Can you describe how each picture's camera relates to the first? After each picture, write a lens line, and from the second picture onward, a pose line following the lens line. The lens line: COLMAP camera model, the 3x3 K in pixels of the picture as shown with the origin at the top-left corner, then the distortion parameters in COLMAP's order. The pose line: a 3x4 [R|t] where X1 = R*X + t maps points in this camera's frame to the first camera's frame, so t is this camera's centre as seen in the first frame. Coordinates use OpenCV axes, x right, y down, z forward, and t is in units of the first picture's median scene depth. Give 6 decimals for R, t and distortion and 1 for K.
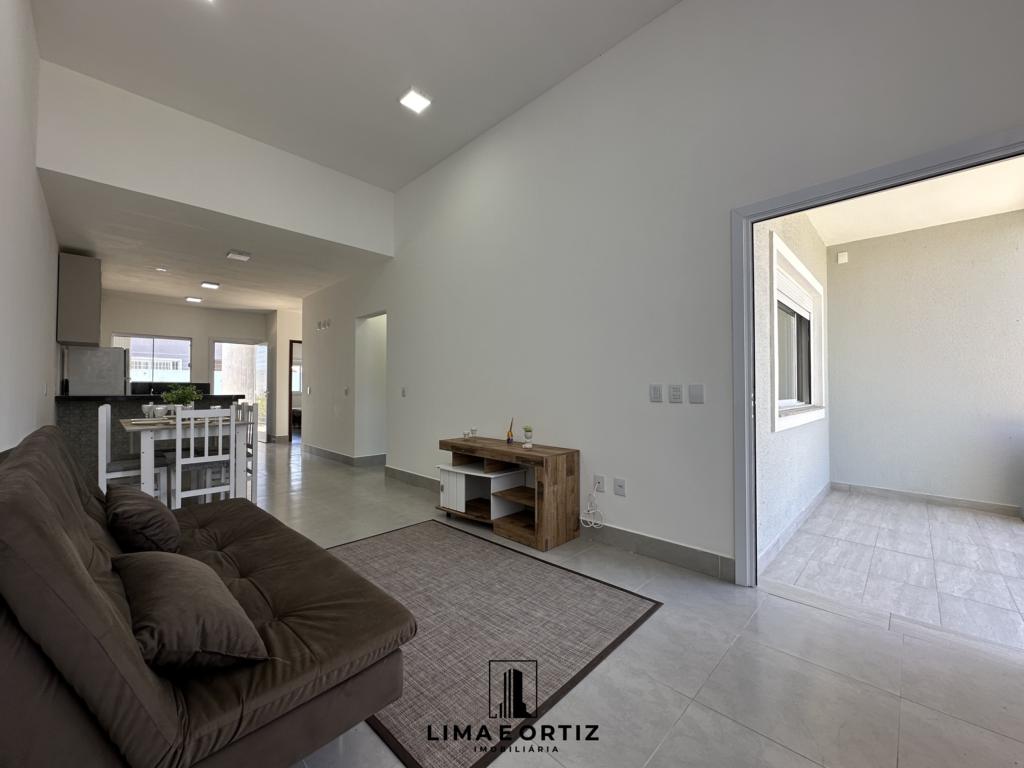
lens RADIAL K [[406.3, 0, 513.7], [0, 406.3, 382.2], [0, 0, 1]] dist [-0.005407, 0.000013]
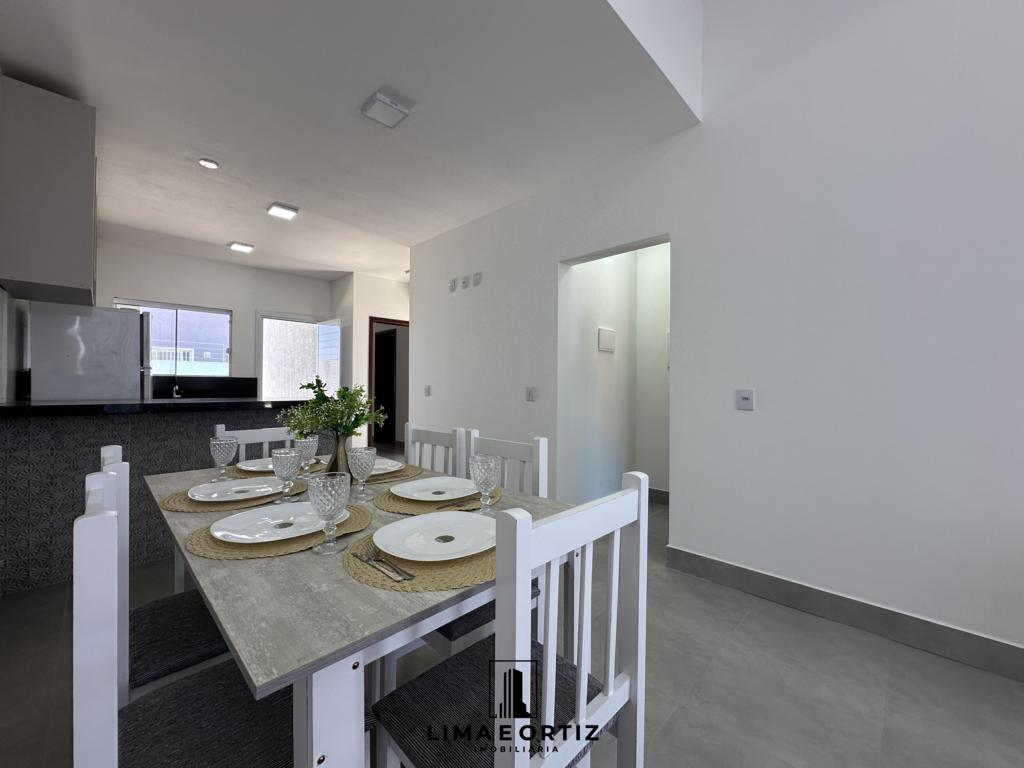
lens RADIAL K [[406.3, 0, 513.7], [0, 406.3, 382.2], [0, 0, 1]] dist [-0.005407, 0.000013]
pose [[0.999979, 0.006002, 0.002250, -0.477130], [-0.006026, 0.999924, 0.010728, 0.000439], [-0.002185, -0.010741, 0.999940, 0.470531]]
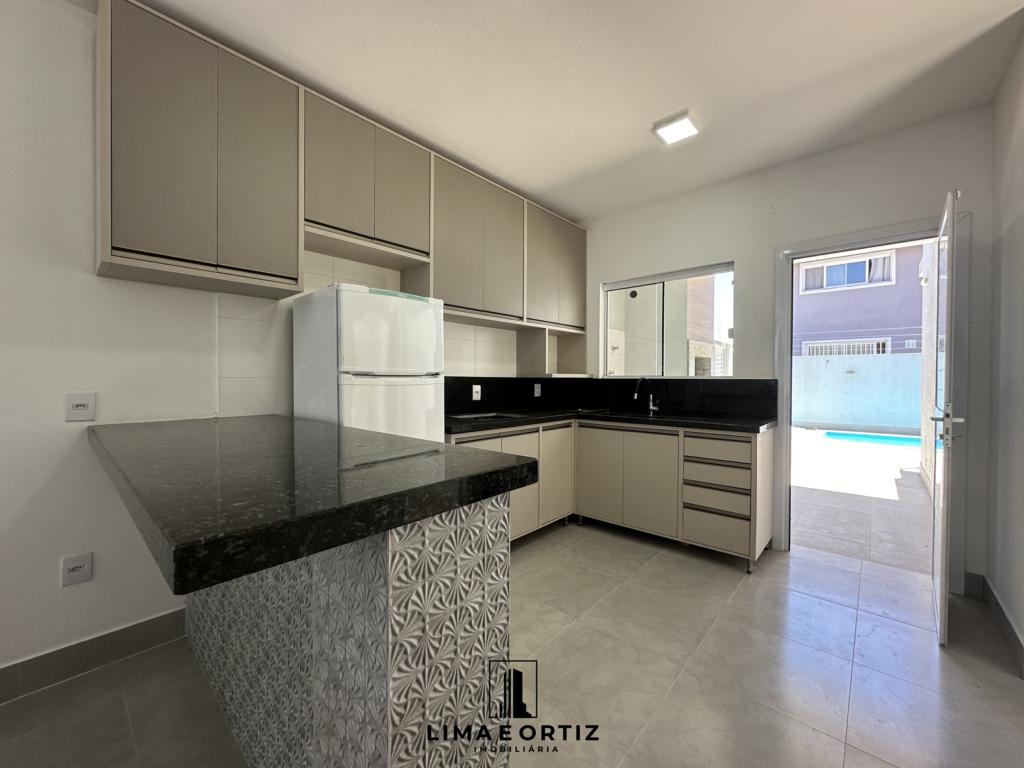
lens RADIAL K [[404.6, 0, 512.0], [0, 404.6, 384.0], [0, 0, 1]] dist [0.000748, 0.000204]
pose [[0.045698, 0.012277, -0.998880, -0.615323], [0.017208, 0.999766, 0.013076, -0.001925], [0.998807, -0.017786, 0.045476, 1.130231]]
